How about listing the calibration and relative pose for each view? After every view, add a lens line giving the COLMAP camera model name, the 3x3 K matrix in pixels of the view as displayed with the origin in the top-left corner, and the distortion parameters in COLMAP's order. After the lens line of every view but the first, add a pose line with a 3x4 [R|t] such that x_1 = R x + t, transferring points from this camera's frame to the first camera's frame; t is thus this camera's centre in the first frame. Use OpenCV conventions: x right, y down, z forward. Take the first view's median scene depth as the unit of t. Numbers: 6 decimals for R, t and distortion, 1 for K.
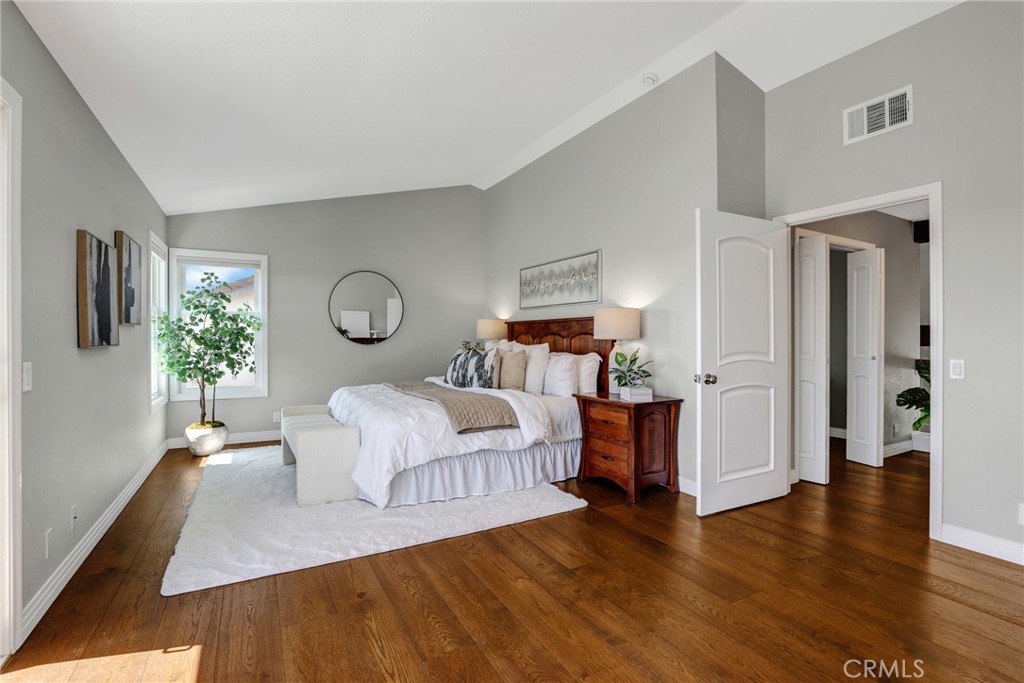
lens RADIAL K [[496.9, 0, 523.0], [0, 496.9, 339.4], [0, 0, 1]] dist [-0.030998, 0.000229]
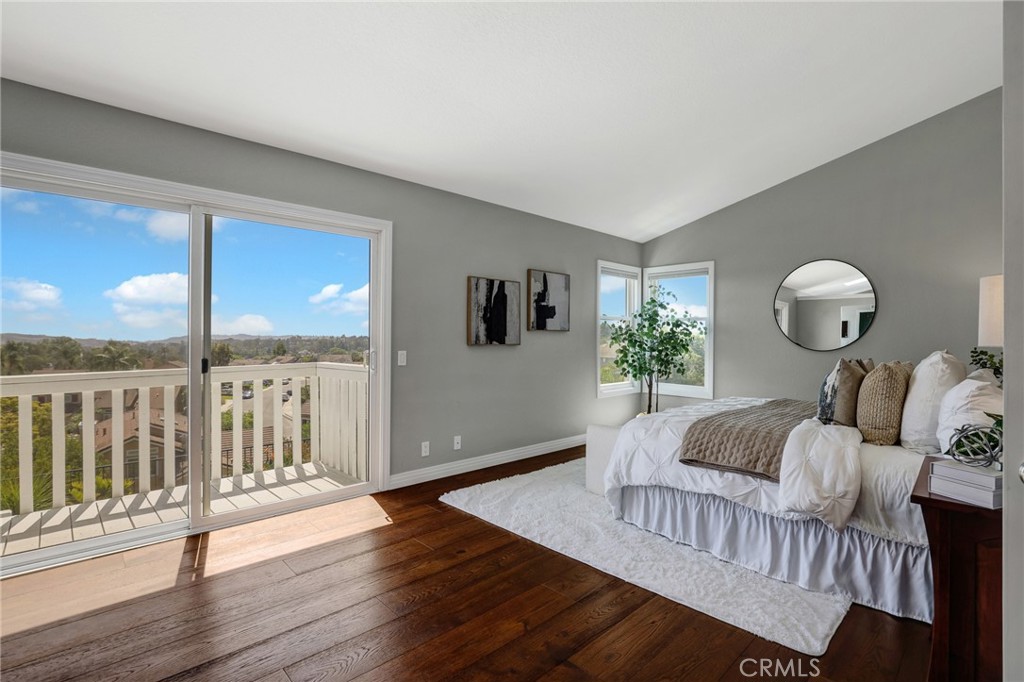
lens RADIAL K [[490.9, 0, 512.0], [0, 490.9, 341.0], [0, 0, 1]] dist [-0.019948, 0.000383]
pose [[0.207934, 0.005861, -0.978125, 0.513609], [-0.014060, 0.999897, 0.003002, -0.002716], [0.978042, 0.013128, 0.207995, 0.507906]]
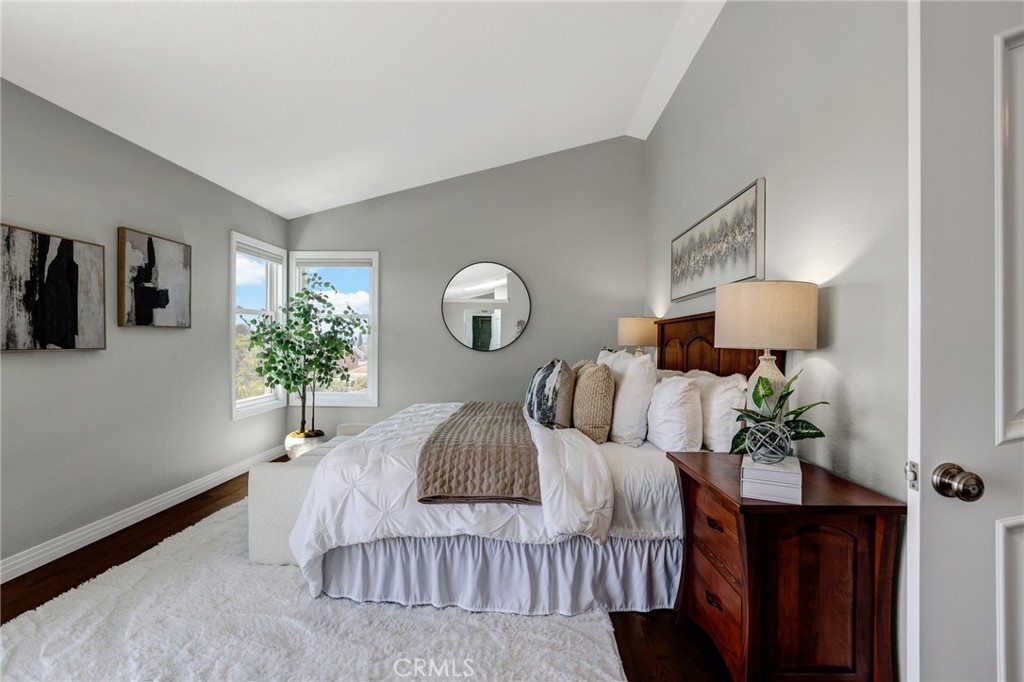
lens RADIAL K [[496.0, 0, 522.5], [0, 496.0, 345.9], [0, 0, 1]] dist [-0.028944, 0.006969]
pose [[0.843248, 0.009875, -0.537434, 0.262034], [-0.009392, 0.999949, 0.003638, -0.003354], [0.537443, 0.001980, 0.843298, 0.498448]]
